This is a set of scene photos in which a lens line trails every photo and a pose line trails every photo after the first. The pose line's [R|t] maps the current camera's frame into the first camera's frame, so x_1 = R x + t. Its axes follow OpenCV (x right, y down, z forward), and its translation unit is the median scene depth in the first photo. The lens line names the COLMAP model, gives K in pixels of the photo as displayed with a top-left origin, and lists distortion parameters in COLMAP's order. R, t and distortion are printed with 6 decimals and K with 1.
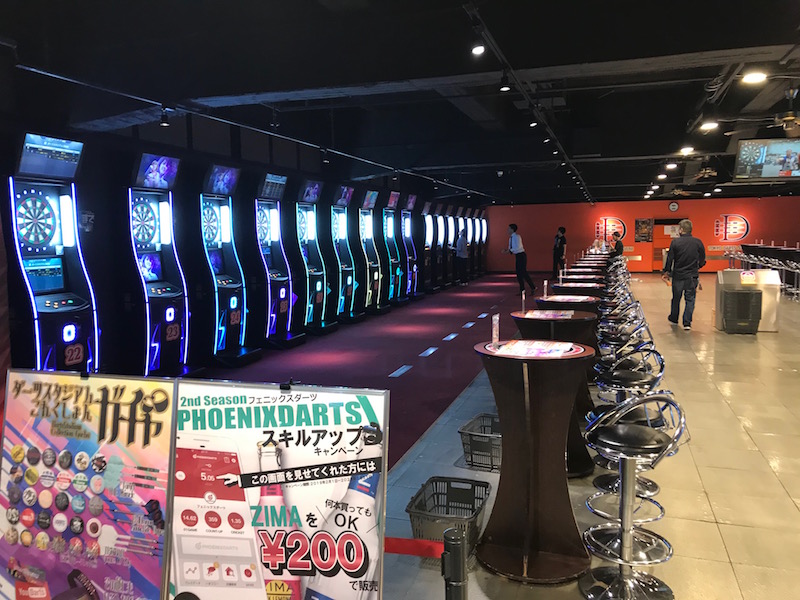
lens RADIAL K [[649.6, 0, 396.5], [0, 649.6, 290.4], [0, 0, 1]] dist [0.025042, -0.020338]
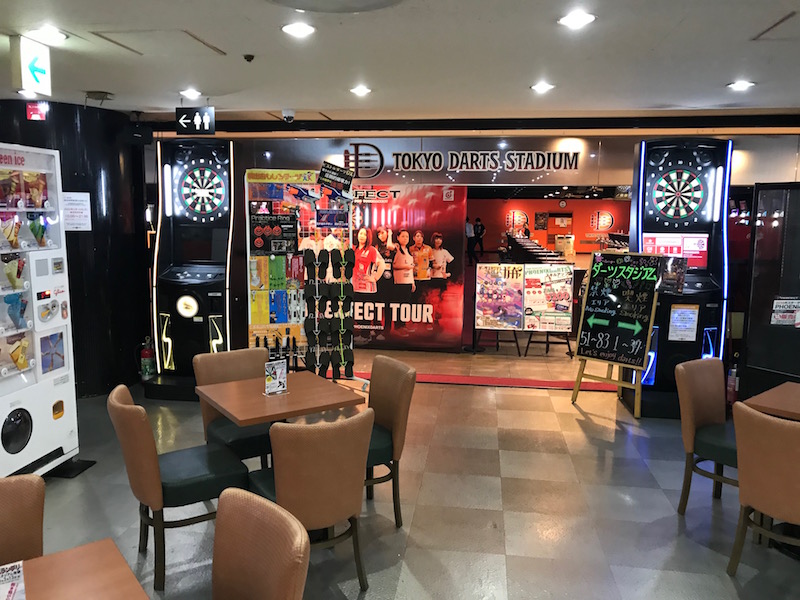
lens RADIAL K [[654.0, 0, 386.3], [0, 654.0, 303.2], [0, 0, 1]] dist [0.000879, -0.013800]
pose [[0.985832, 0.000347, 0.167734, -2.049352], [-0.008527, 0.998809, 0.048049, 0.191817], [-0.167518, -0.048799, 0.984661, -3.402801]]
